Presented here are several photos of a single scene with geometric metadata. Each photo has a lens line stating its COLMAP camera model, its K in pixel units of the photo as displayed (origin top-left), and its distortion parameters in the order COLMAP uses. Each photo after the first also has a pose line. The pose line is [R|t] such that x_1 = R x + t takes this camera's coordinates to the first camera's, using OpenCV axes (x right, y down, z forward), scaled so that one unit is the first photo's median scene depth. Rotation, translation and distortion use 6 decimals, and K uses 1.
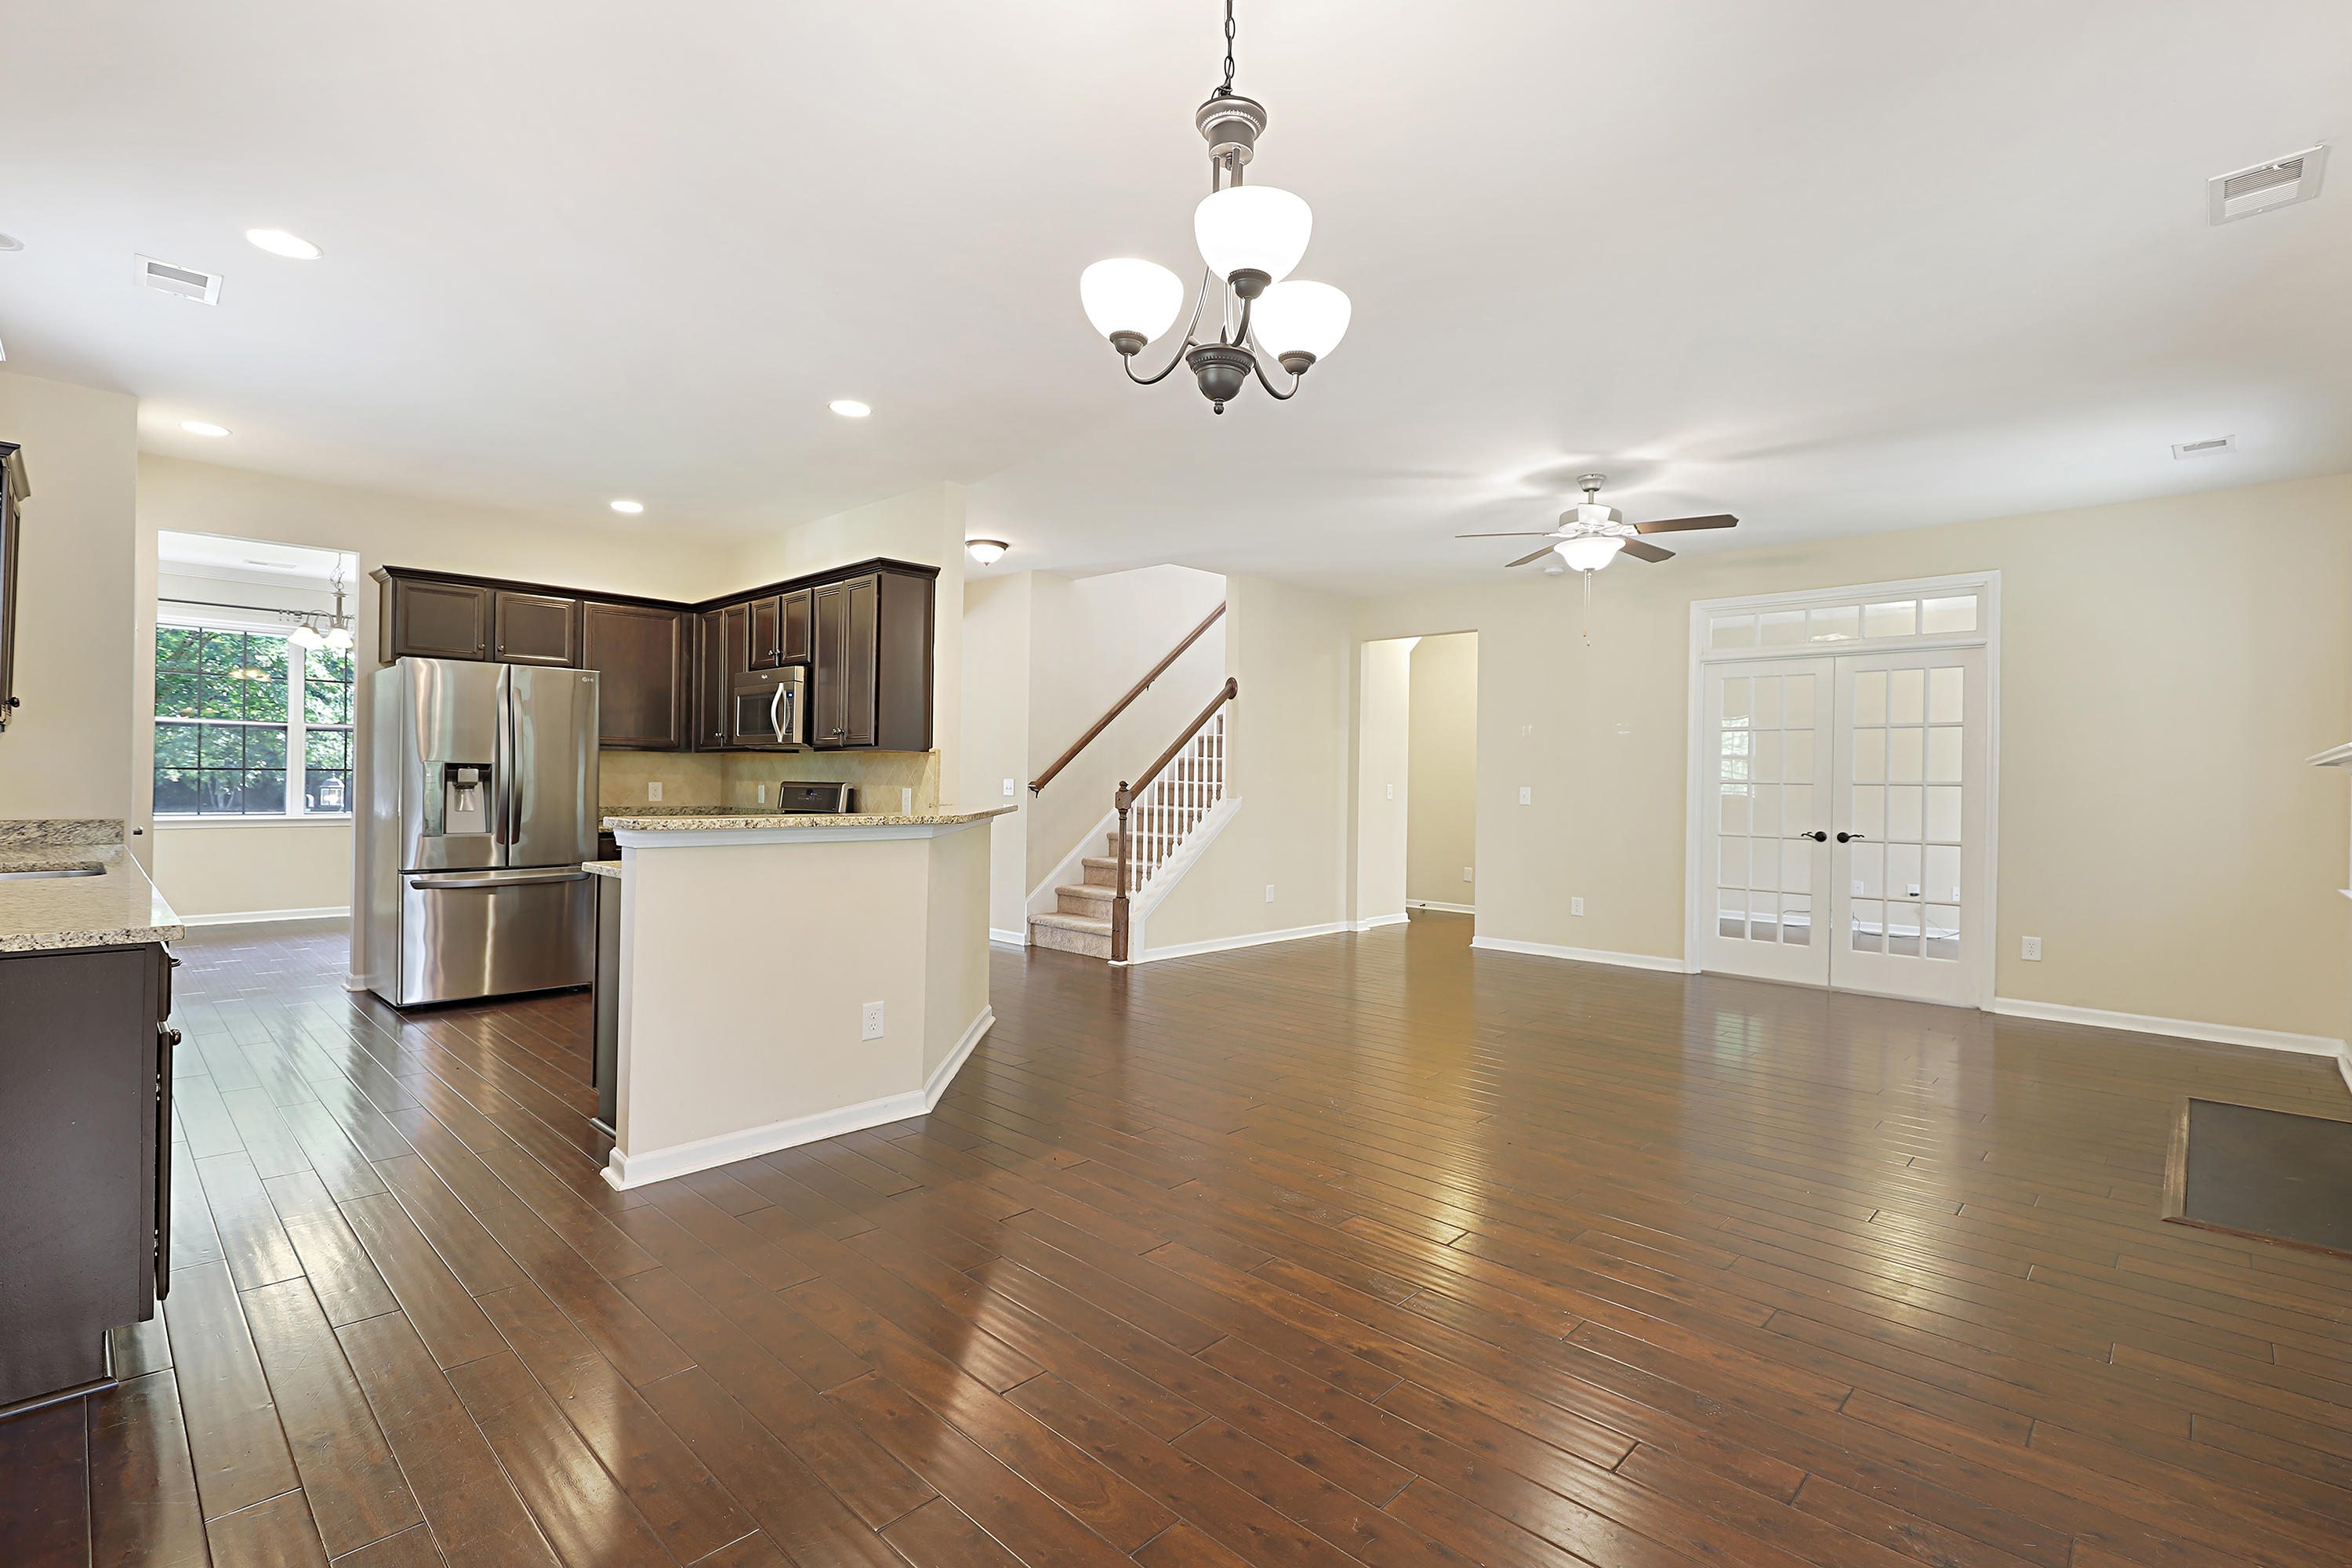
lens RADIAL K [[1063.6, 0, 1184.1], [0, 1063.6, 775.8], [0, 0, 1]] dist [-0.000033, -0.000066]
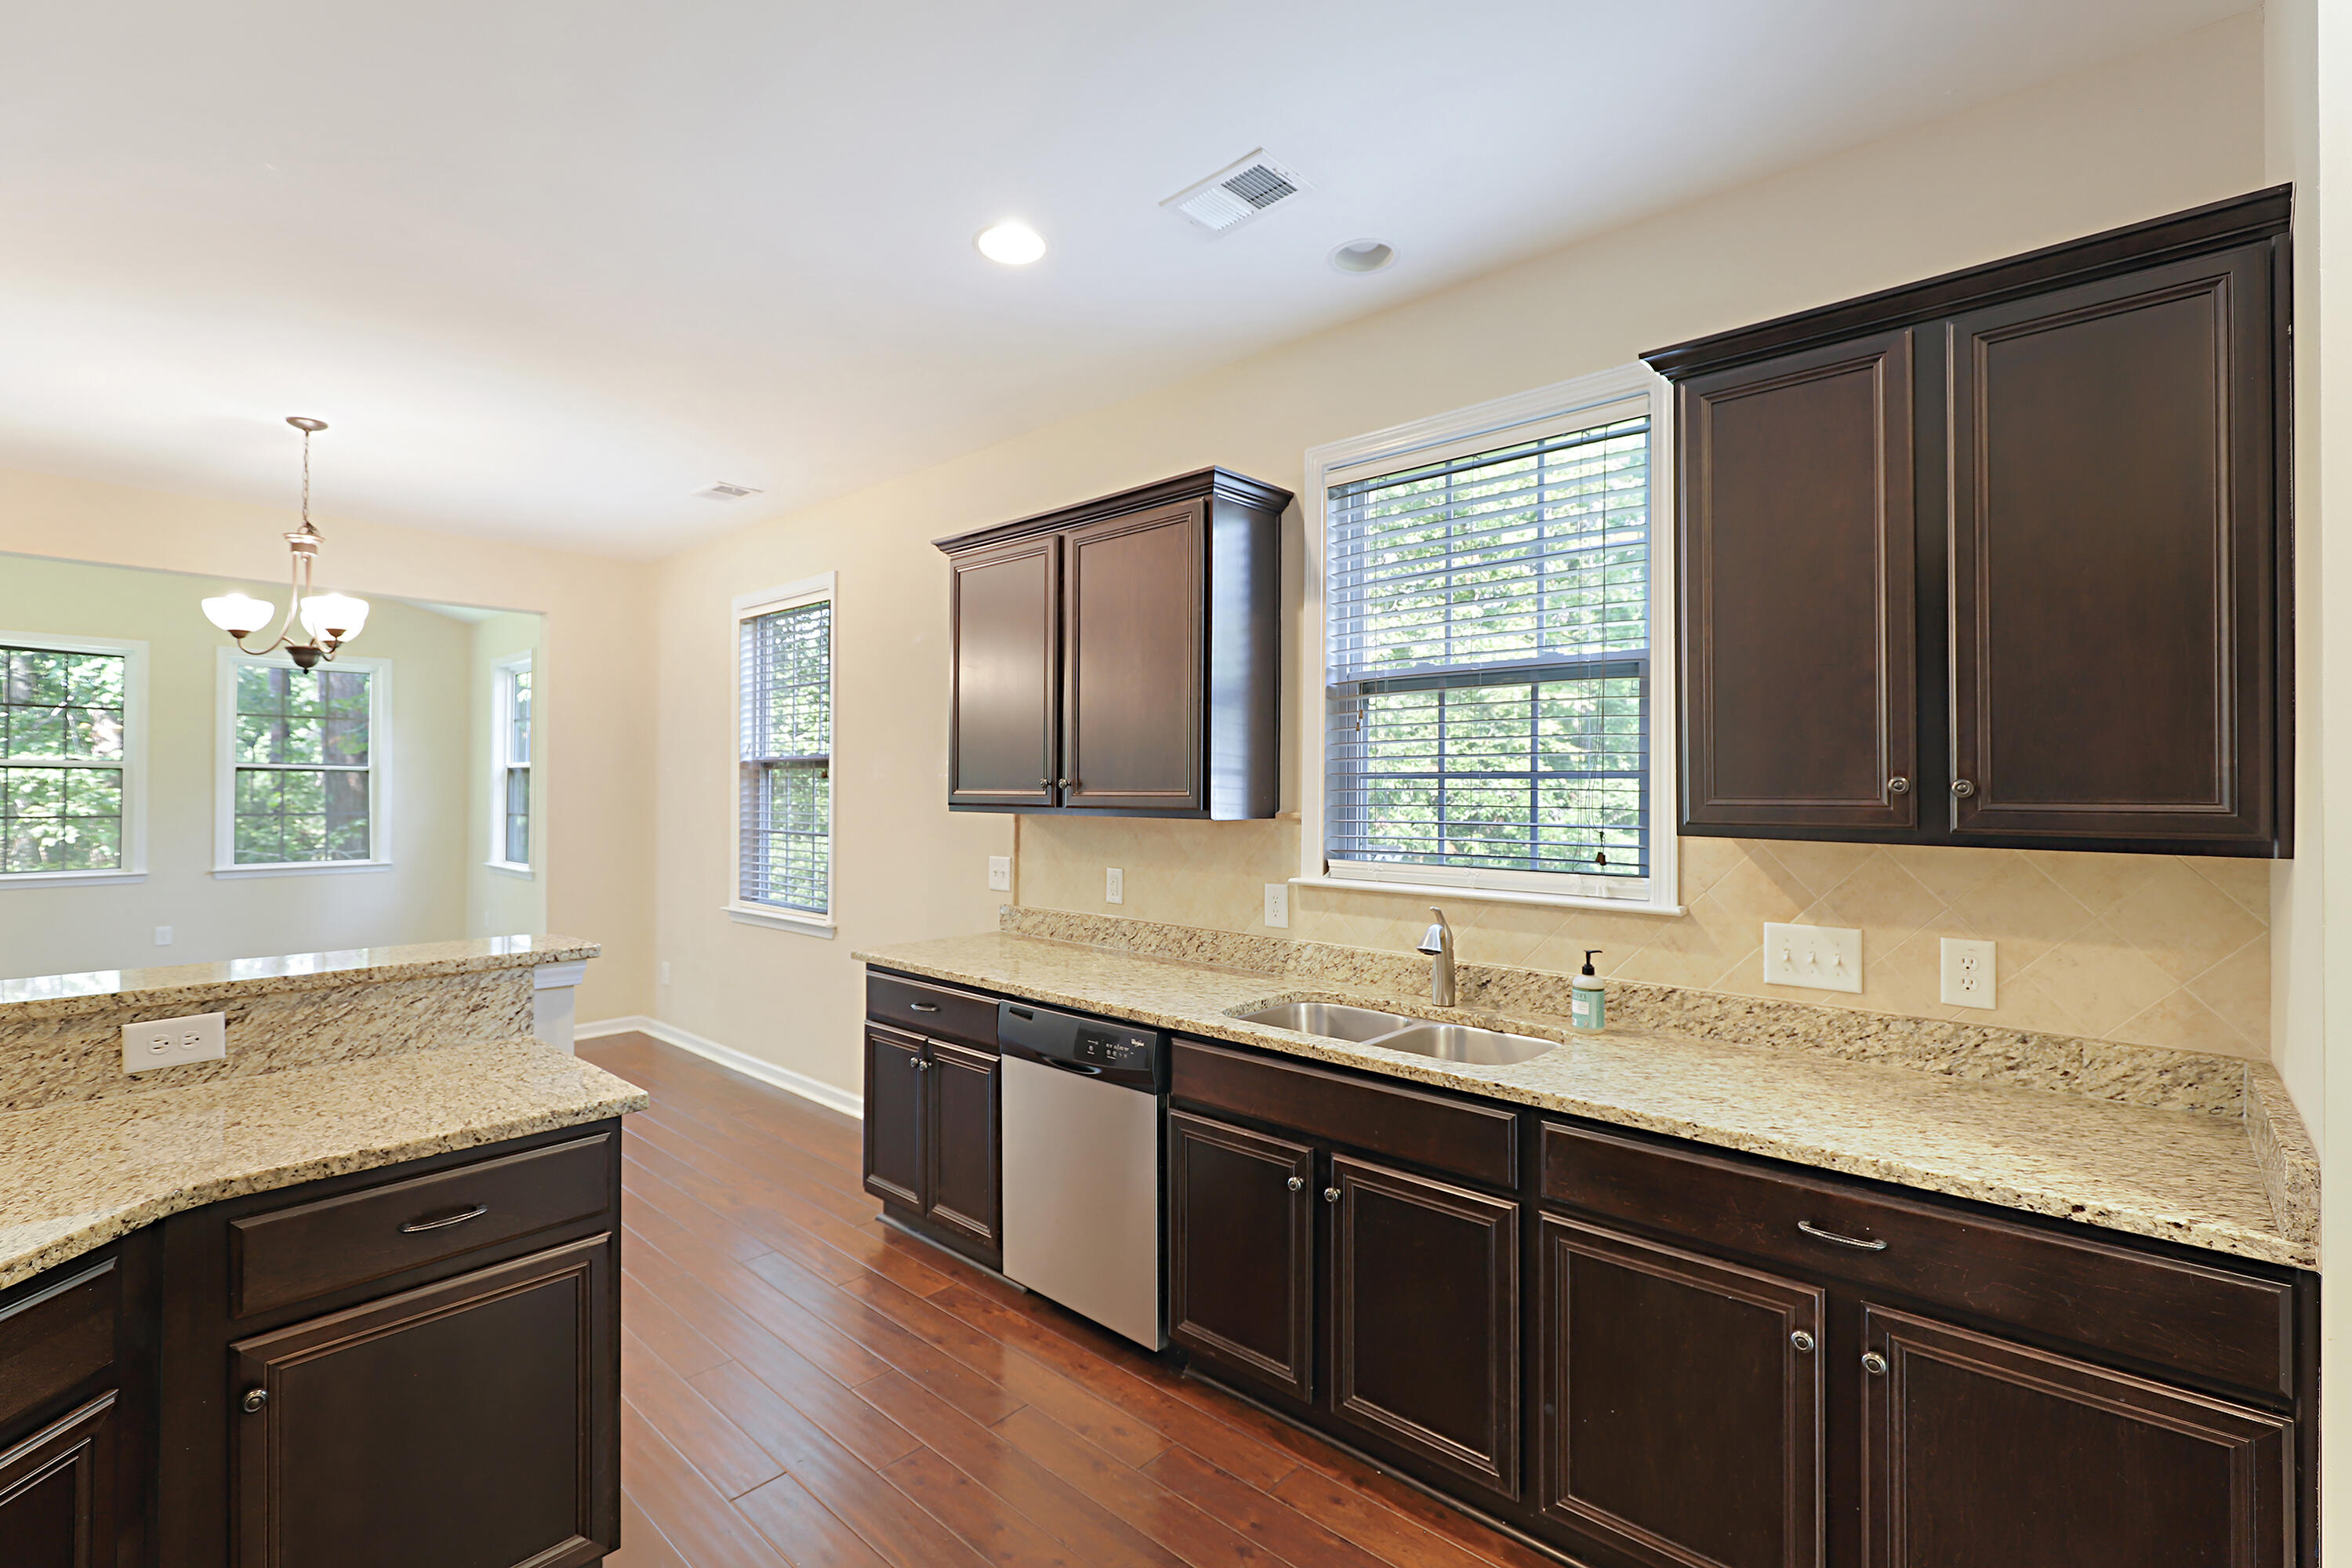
lens RADIAL K [[1057.0, 0, 1189.0], [0, 1057.0, 778.5], [0, 0, 1]] dist [0.000514, 0.000280]
pose [[-0.999445, -0.018714, -0.027550, -0.482586], [-0.018327, 0.999731, -0.014242, -0.037706], [0.027809, -0.013729, -0.999519, 0.903090]]
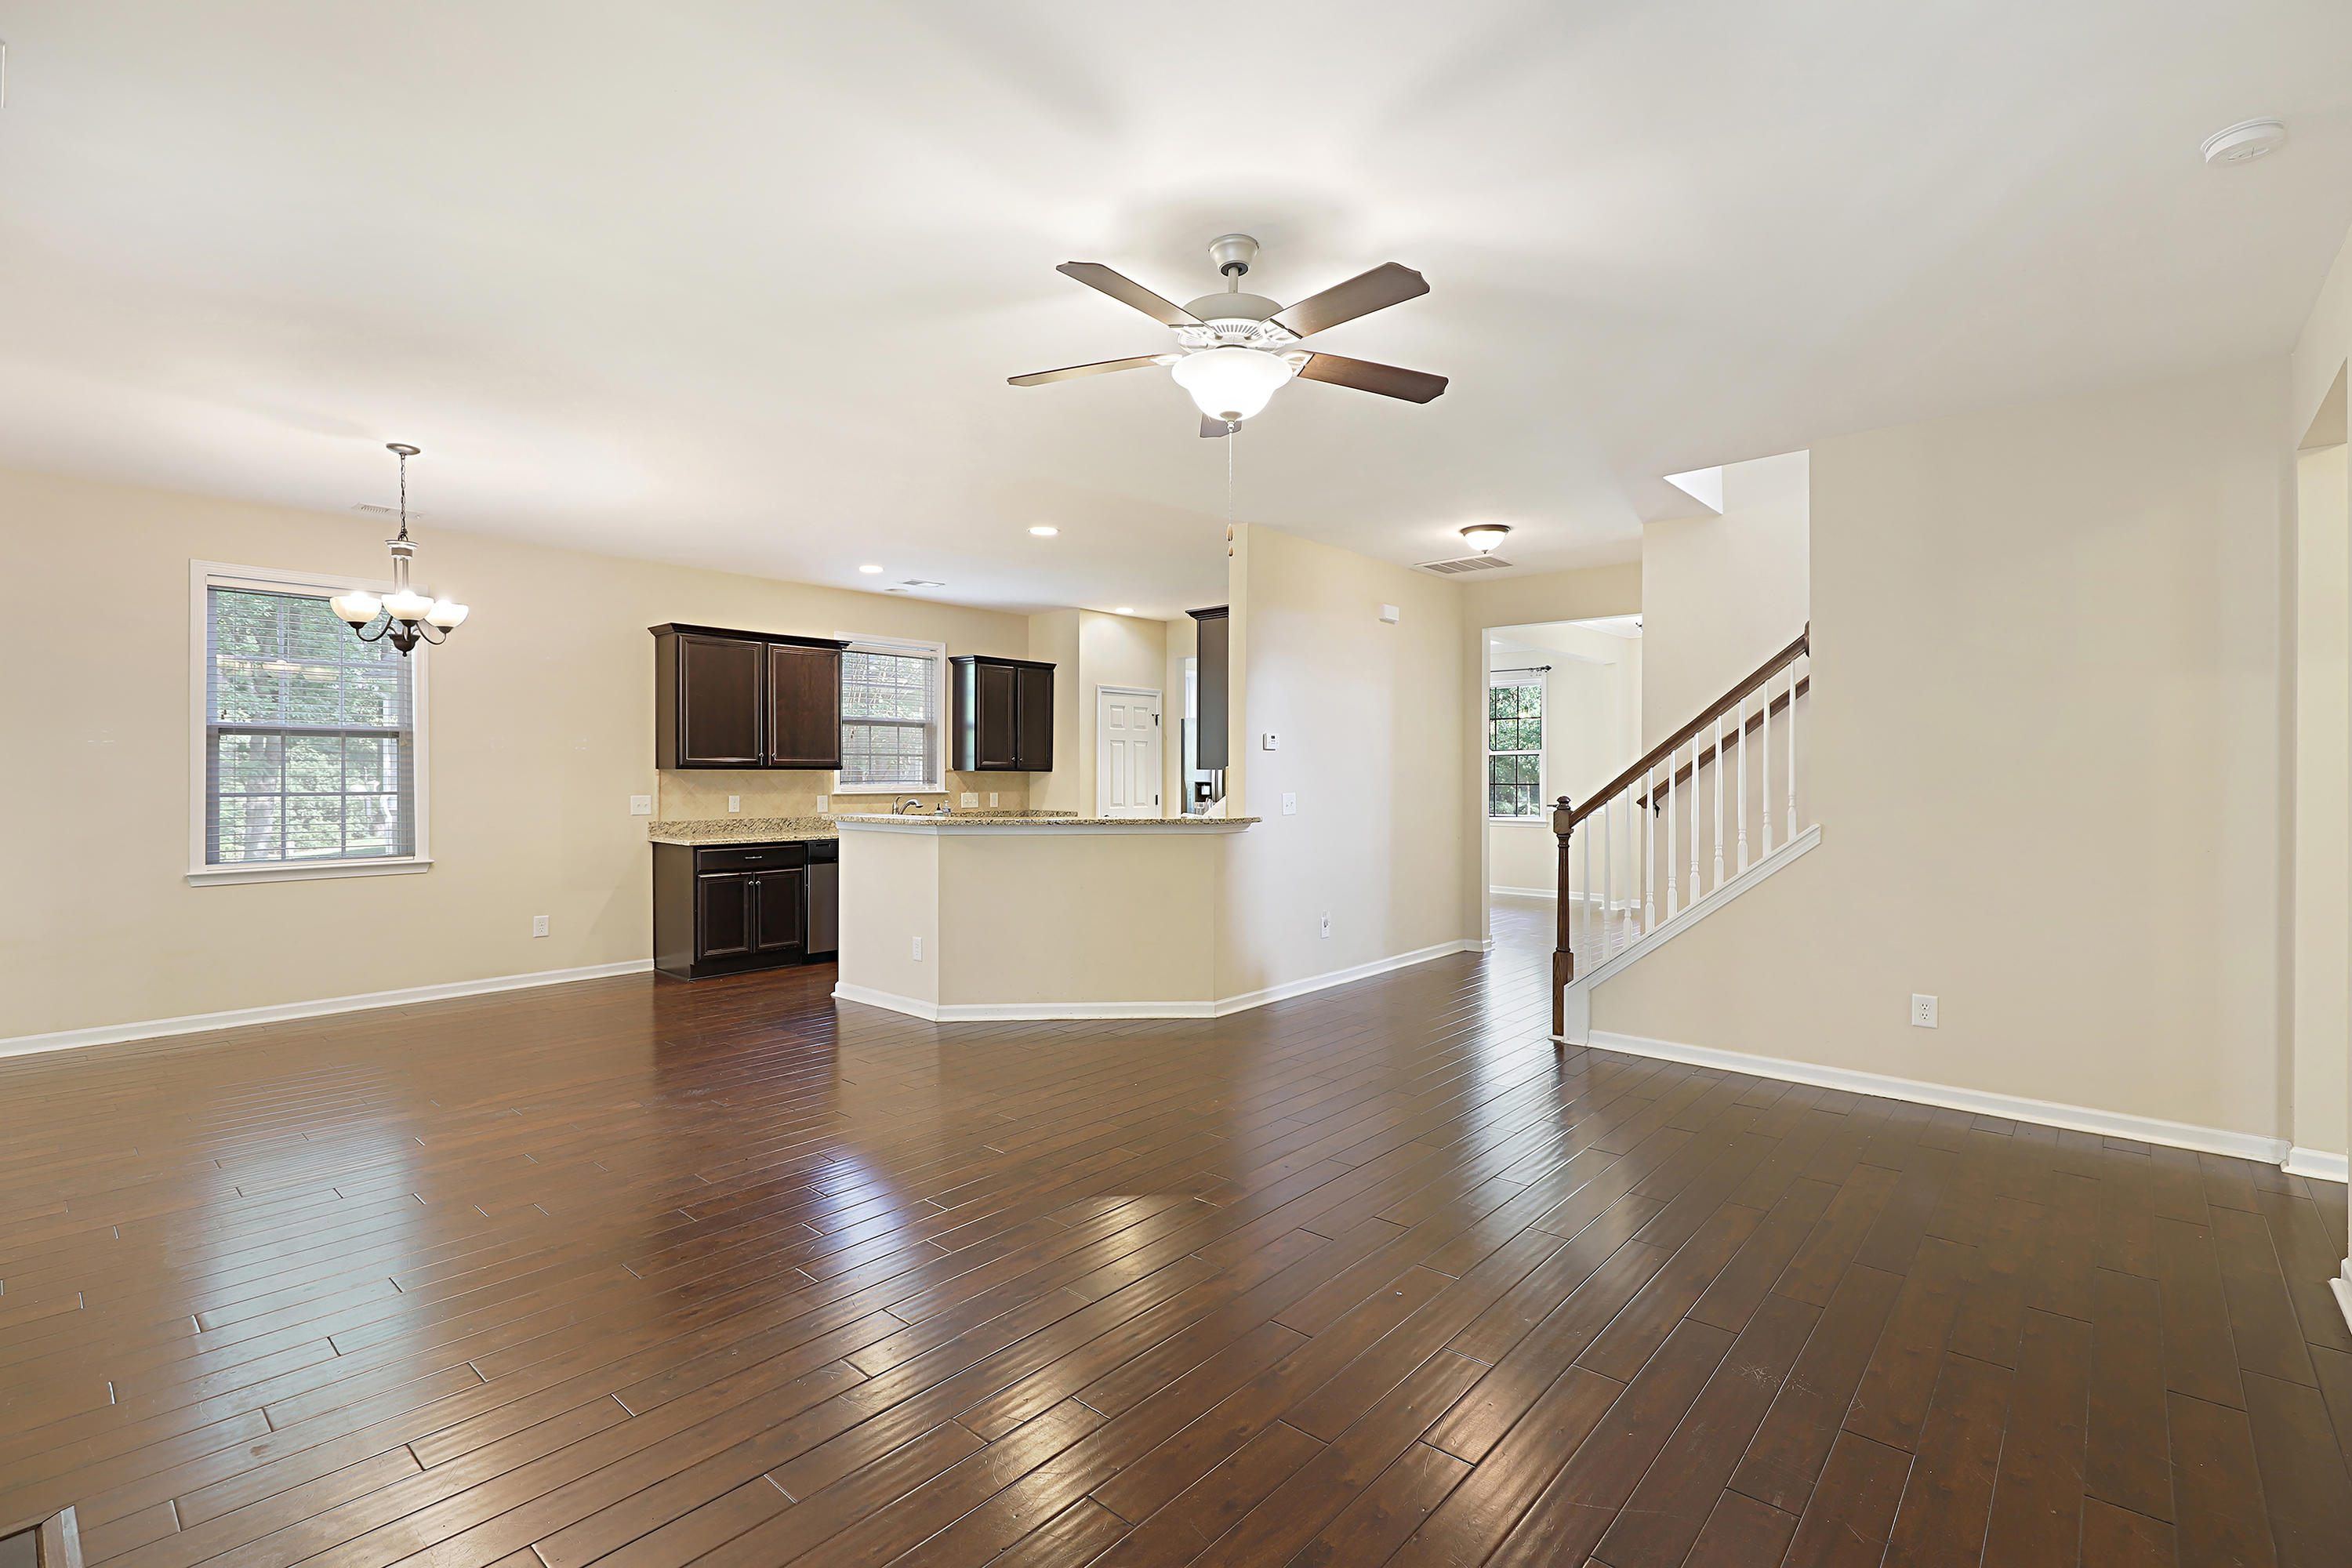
lens RADIAL K [[1063.6, 0, 1184.1], [0, 1063.6, 775.8], [0, 0, 1]] dist [-0.000033, -0.000066]
pose [[0.036662, -0.012571, -0.999249, 0.769624], [0.004672, 0.999912, -0.012408, -0.001804], [0.999317, -0.004213, 0.036717, 0.799292]]
